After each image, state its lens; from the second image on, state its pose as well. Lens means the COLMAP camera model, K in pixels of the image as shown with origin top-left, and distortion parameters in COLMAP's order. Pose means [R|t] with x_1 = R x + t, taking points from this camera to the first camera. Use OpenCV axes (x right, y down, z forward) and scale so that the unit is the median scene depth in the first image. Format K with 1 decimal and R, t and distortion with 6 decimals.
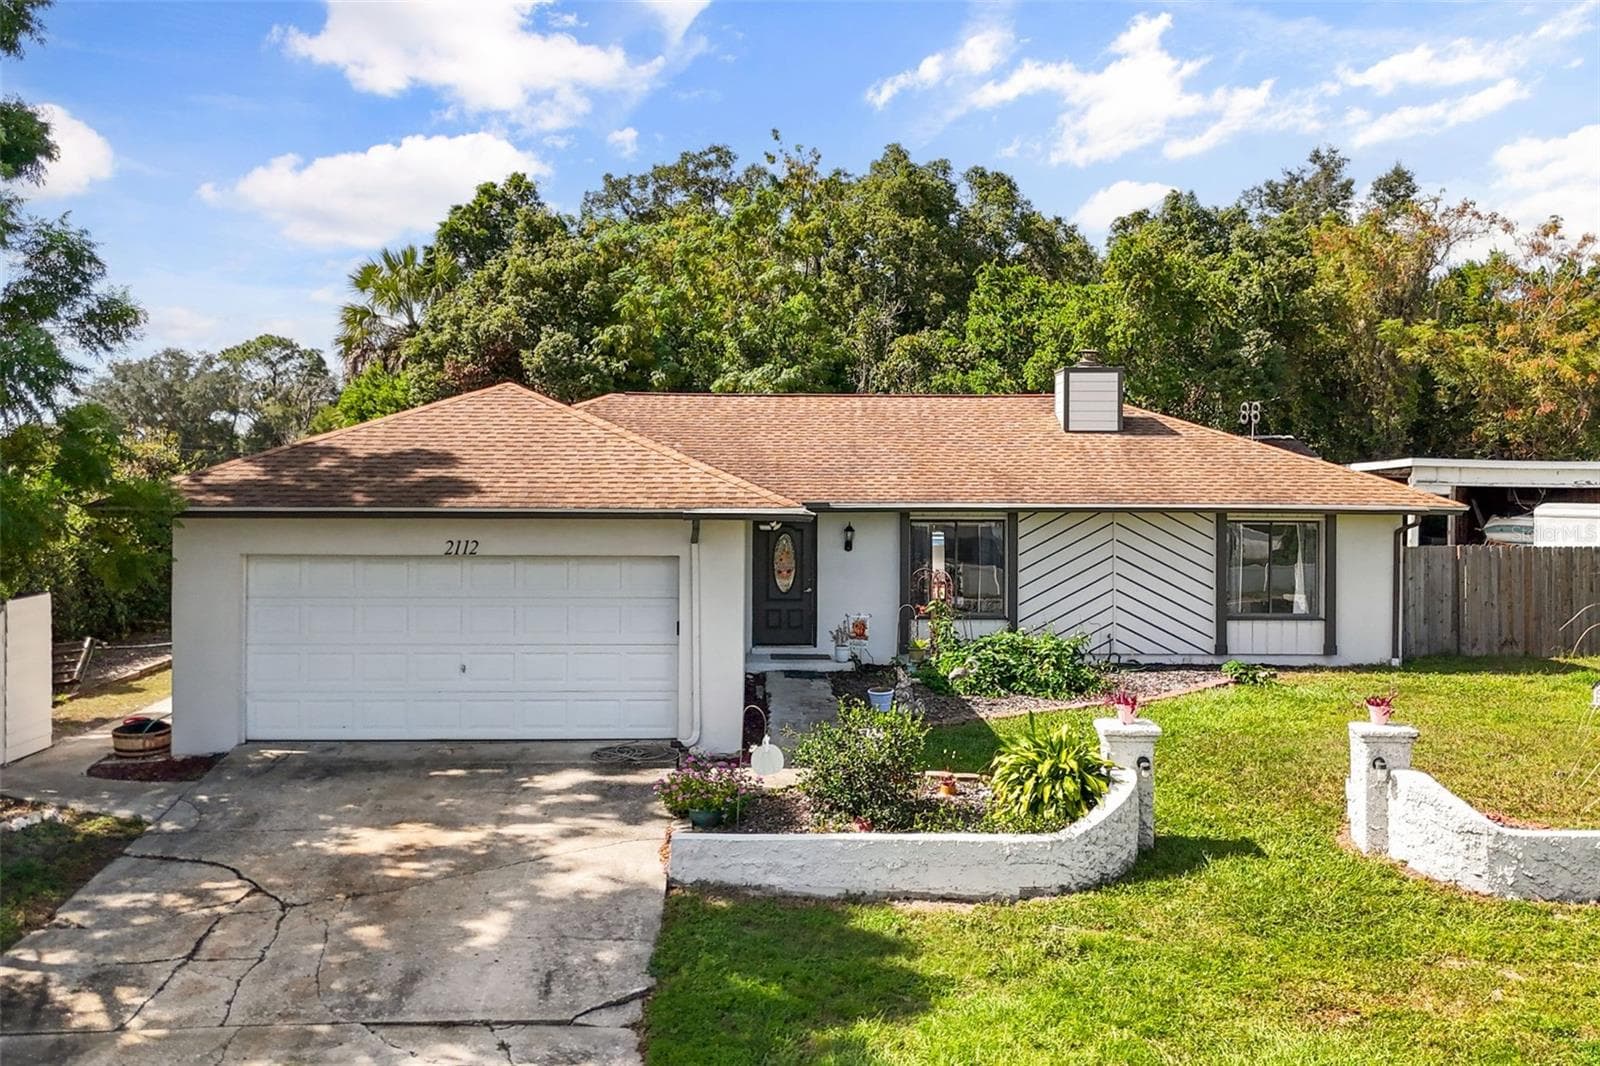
lens RADIAL K [[1534.4, 0, 776.1], [0, 1534.4, 526.8], [0, 0, 1]] dist [0.028122, 0.005818]
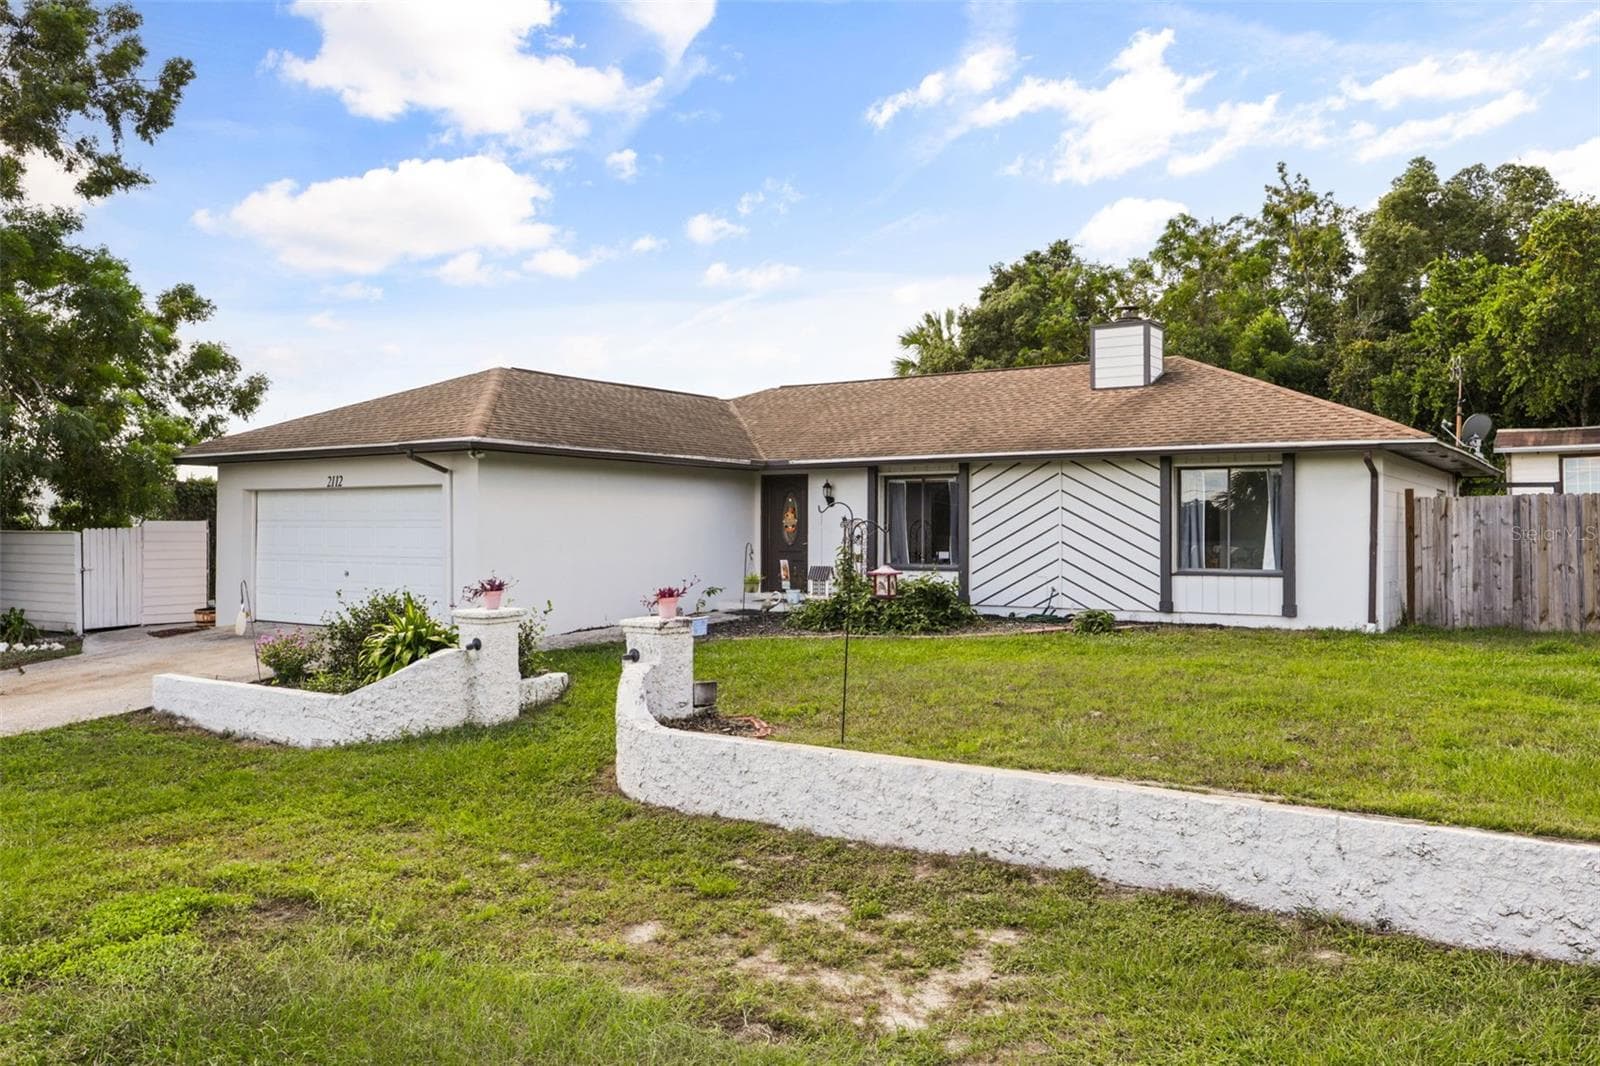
lens RADIAL K [[1230.0, 0, 800.0], [0, 1230.0, 533.0], [0, 0, 1]] dist [0.010208, 0.018650]
pose [[0.811112, -0.003361, -0.584881, 0.544332], [-0.014799, 0.999545, -0.026269, 0.058323], [0.584704, 0.029963, 0.810693, 0.268520]]
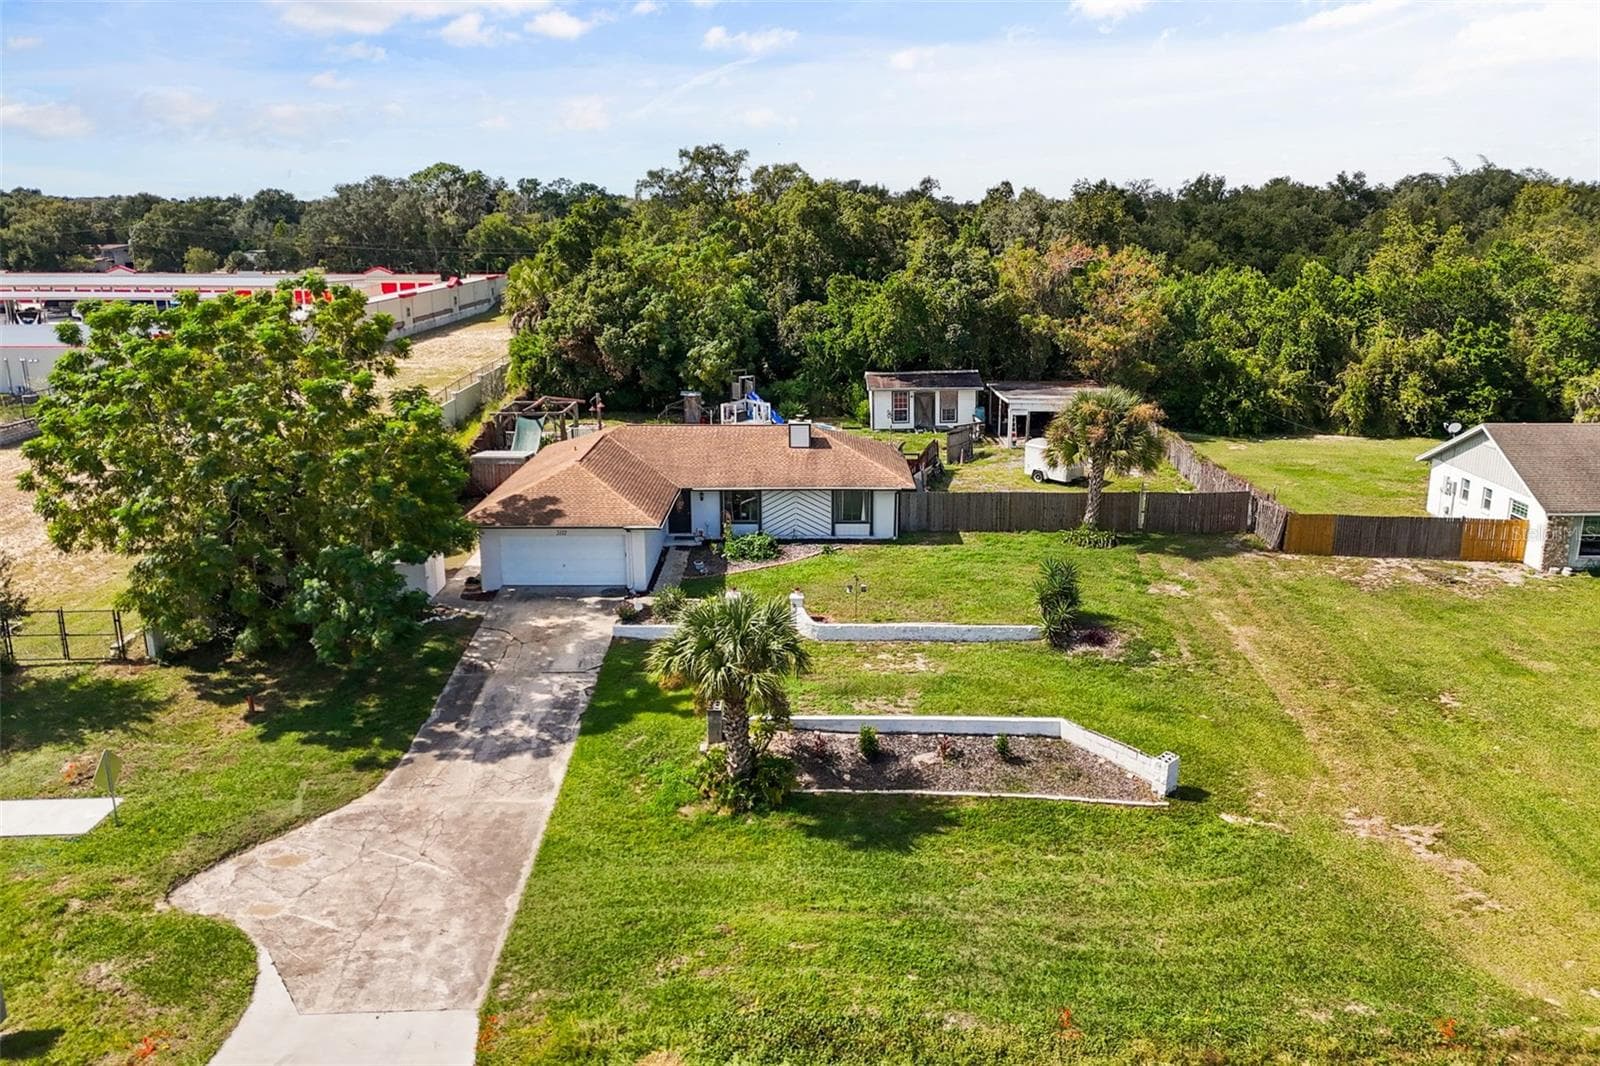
lens RADIAL K [[1230.0, 0, 800.0], [0, 1230.0, 533.0], [0, 0, 1]] dist [0.010208, 0.018650]
pose [[0.999245, 0.002895, -0.038752, 0.315463], [0.006668, 0.969657, 0.244379, -0.474946], [0.038284, -0.244453, 0.968905, -1.192963]]
